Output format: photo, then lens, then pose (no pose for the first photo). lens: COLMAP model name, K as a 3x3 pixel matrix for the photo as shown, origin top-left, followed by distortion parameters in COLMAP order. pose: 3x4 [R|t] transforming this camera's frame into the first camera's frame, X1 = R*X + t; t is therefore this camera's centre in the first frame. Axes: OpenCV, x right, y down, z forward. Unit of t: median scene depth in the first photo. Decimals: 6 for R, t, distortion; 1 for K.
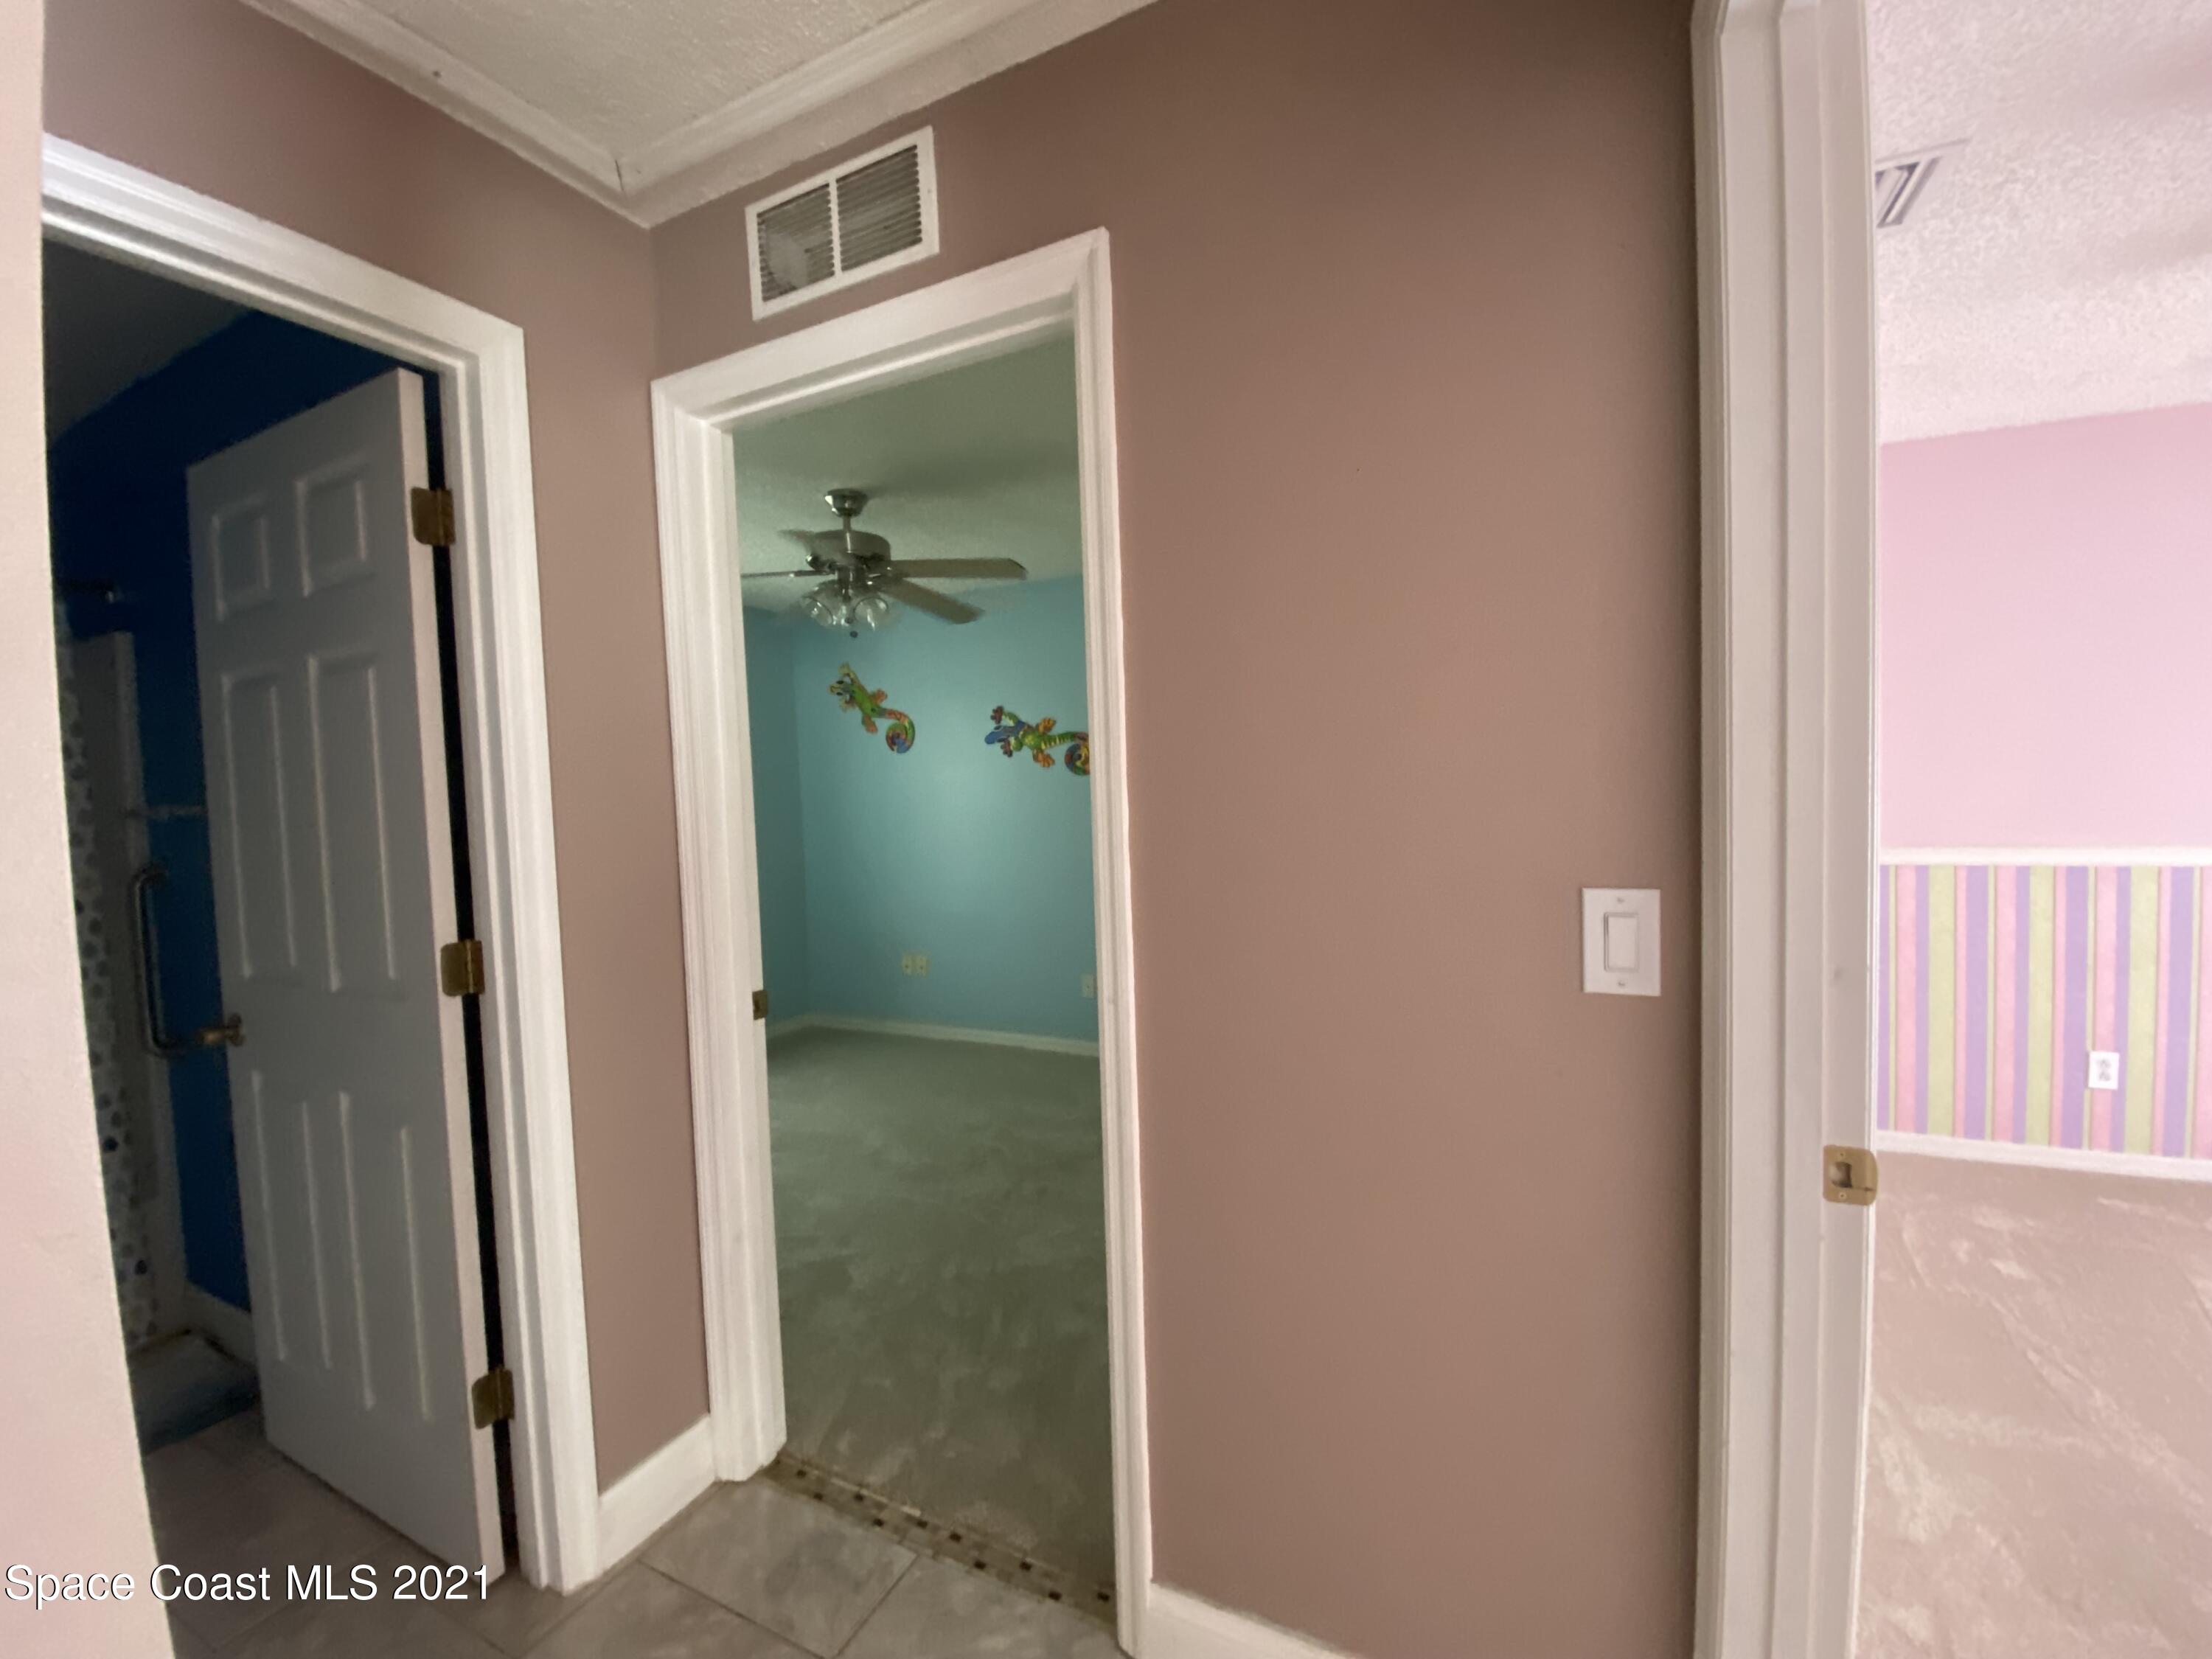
lens RADIAL K [[884.3, 0, 1102.0], [0, 884.3, 828.2], [0, 0, 1]] dist [0.055829, -0.045117]
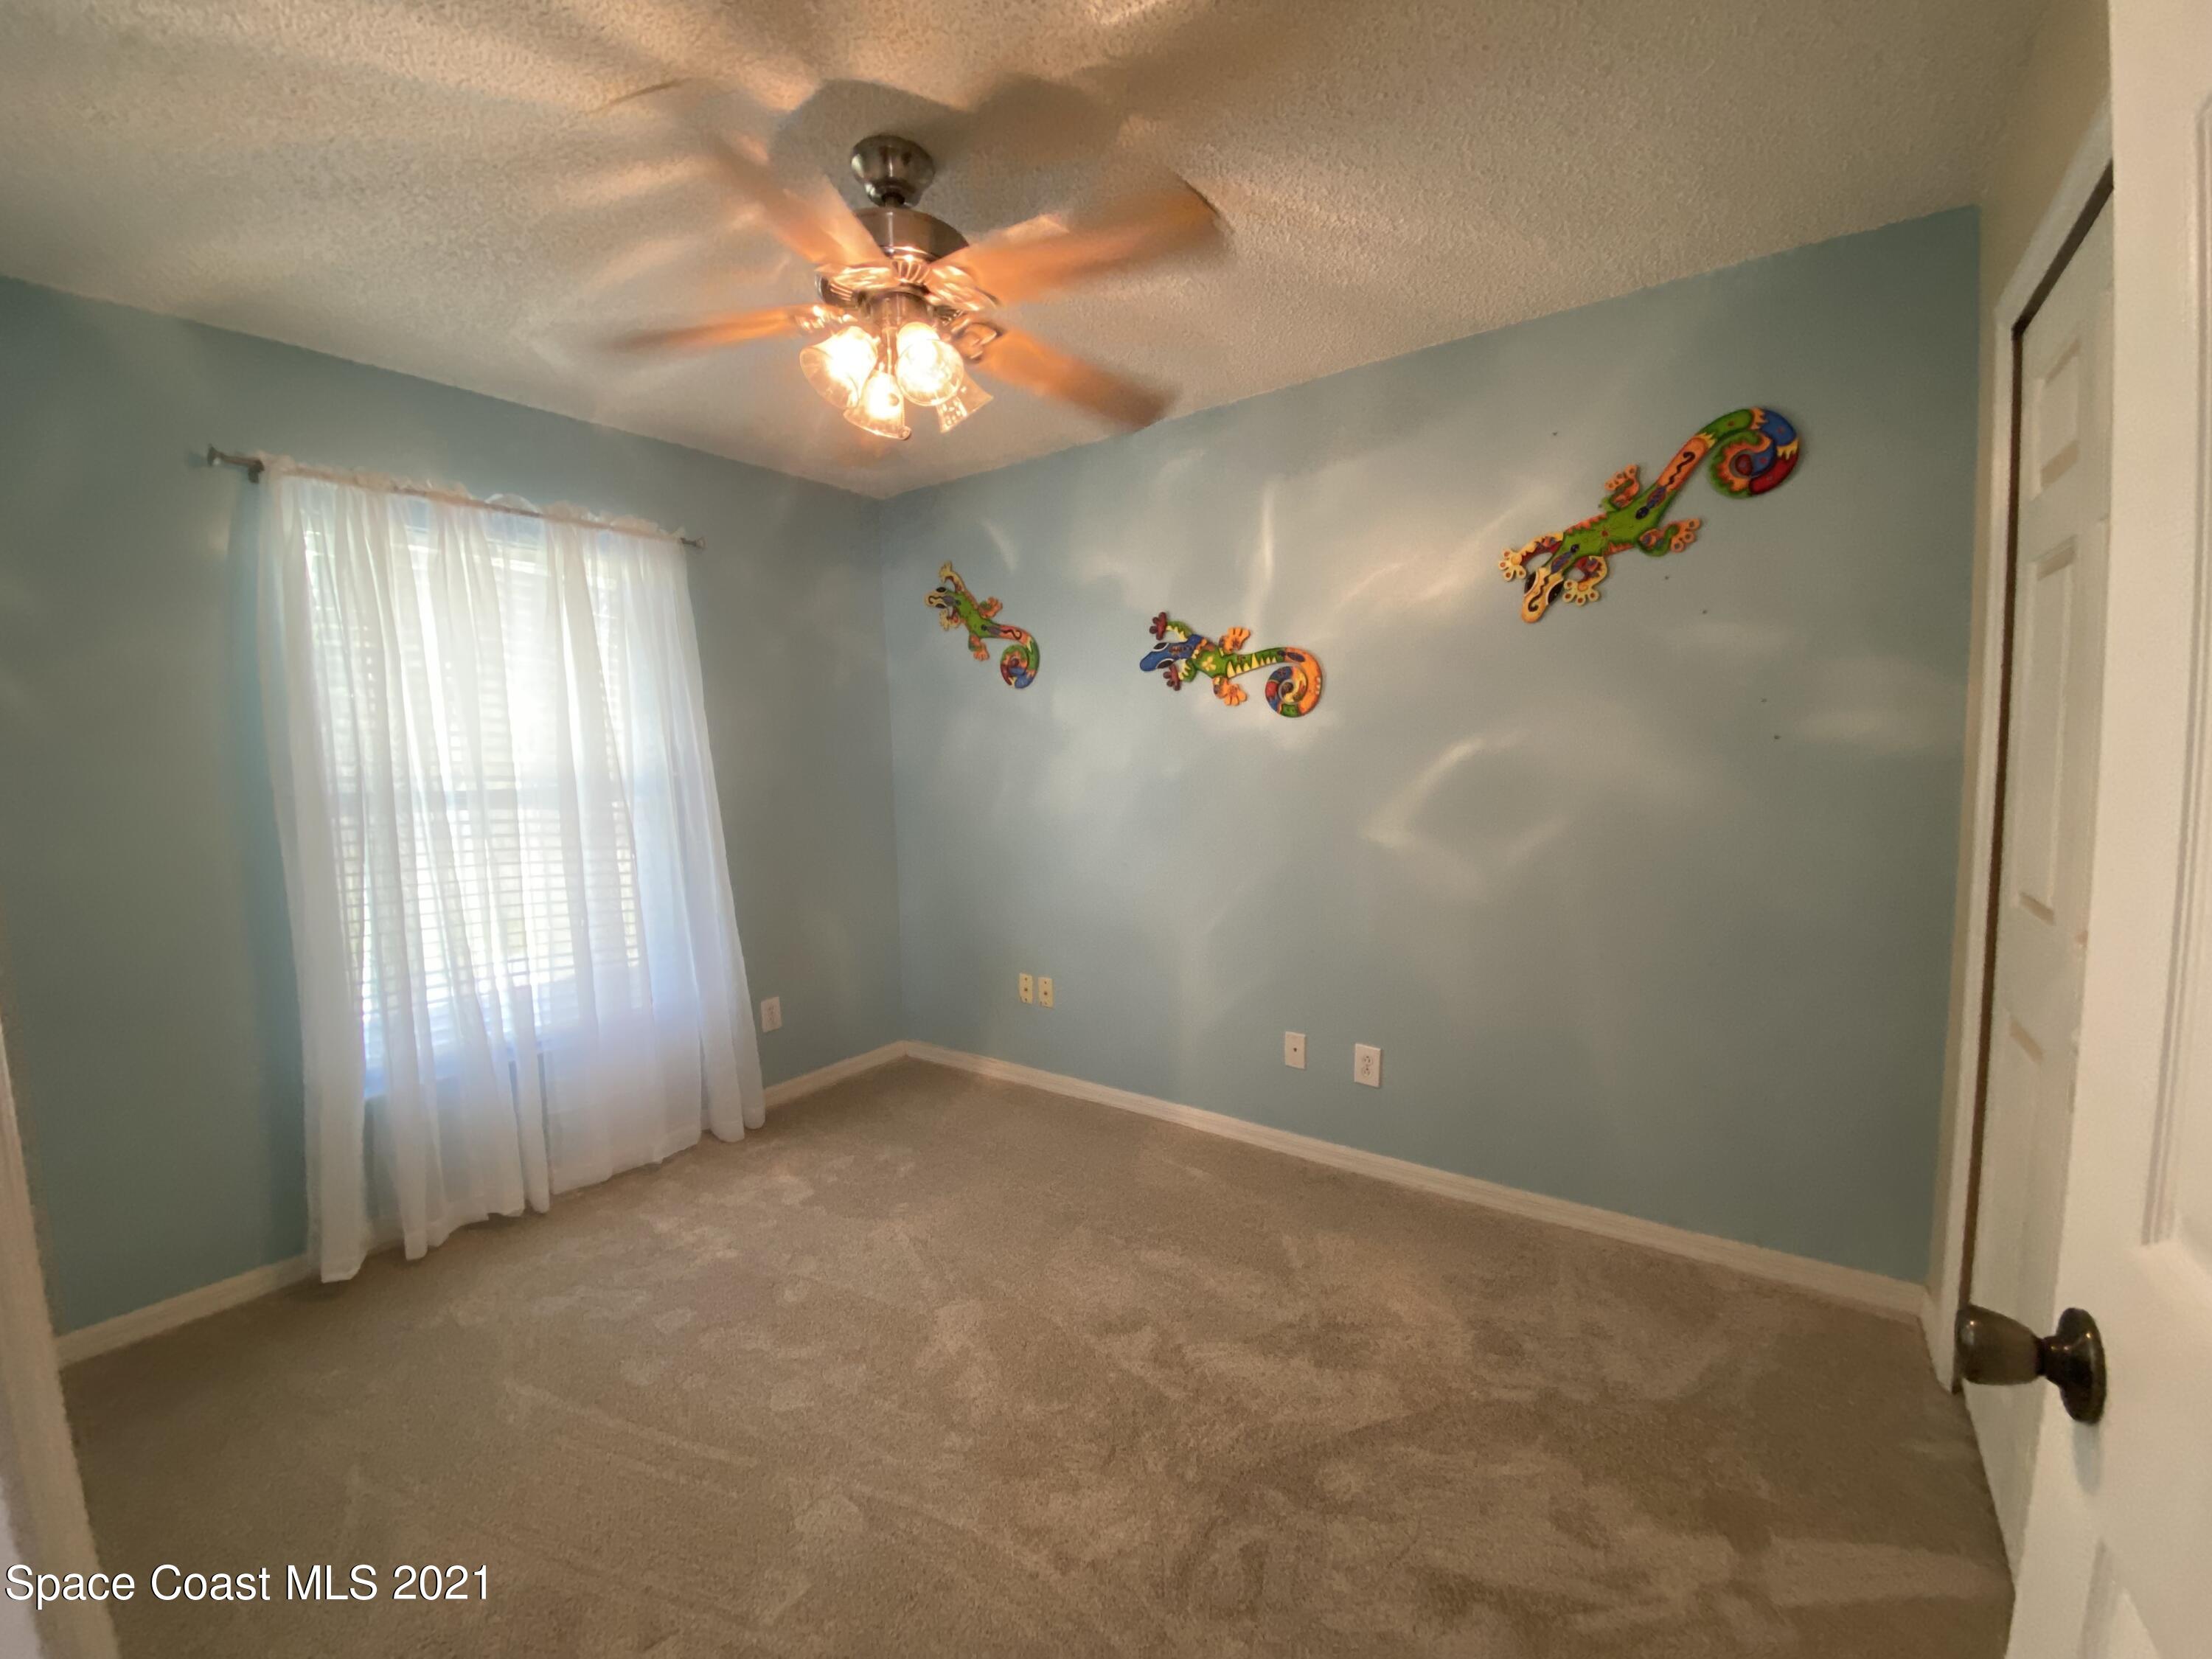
lens RADIAL K [[884.3, 0, 1102.0], [0, 884.3, 828.2], [0, 0, 1]] dist [0.055829, -0.045117]
pose [[0.986477, 0.020829, -0.162570, -0.049973], [-0.012571, 0.998585, 0.051664, -0.011477], [0.163416, -0.048922, 0.985343, 0.335998]]
